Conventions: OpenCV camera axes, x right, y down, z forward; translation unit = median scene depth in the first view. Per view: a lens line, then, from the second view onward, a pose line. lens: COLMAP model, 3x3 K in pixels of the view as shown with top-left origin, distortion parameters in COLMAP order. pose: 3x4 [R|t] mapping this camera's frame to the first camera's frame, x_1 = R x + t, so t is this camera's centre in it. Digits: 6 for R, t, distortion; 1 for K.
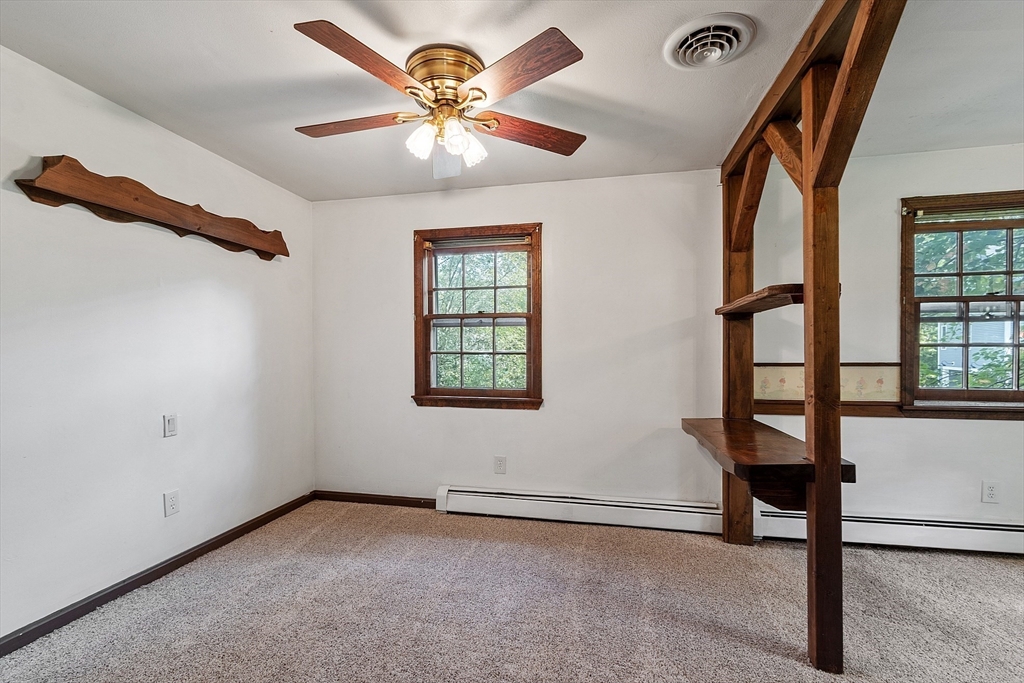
lens RADIAL K [[451.9, 0, 508.6], [0, 451.9, 344.8], [0, 0, 1]] dist [-0.000461, -0.000244]
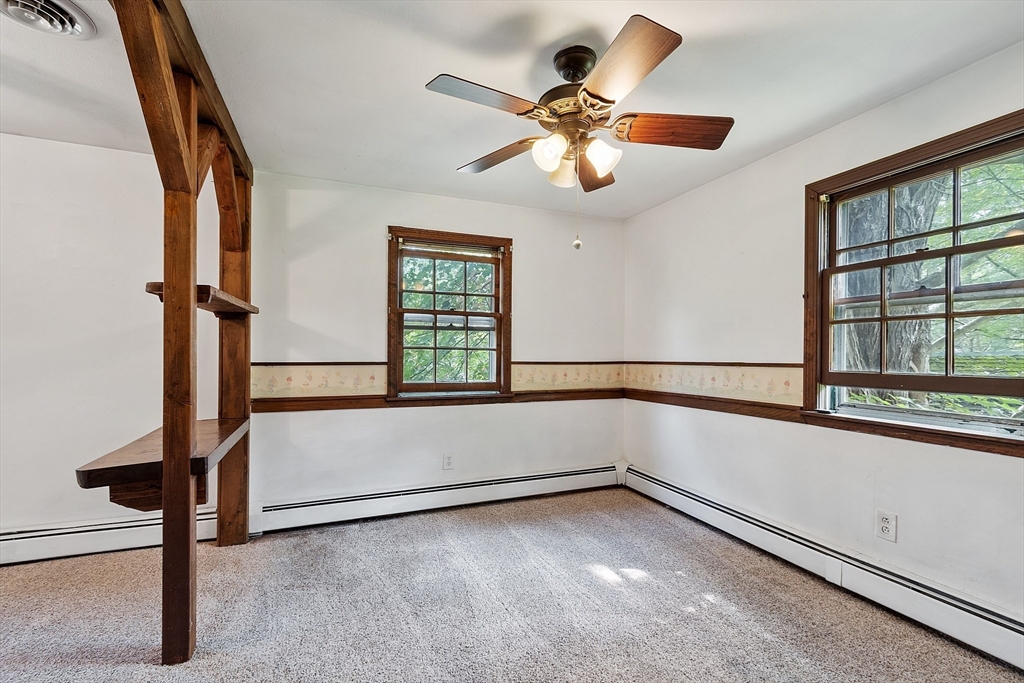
lens RADIAL K [[449.2, 0, 514.8], [0, 449.2, 341.1], [0, 0, 1]] dist [0.000453, 0.000474]
pose [[0.820935, 0.025791, 0.570439, 0.465676], [-0.018948, 0.999660, -0.017928, -0.000911], [-0.570707, 0.003909, 0.821144, -0.175123]]
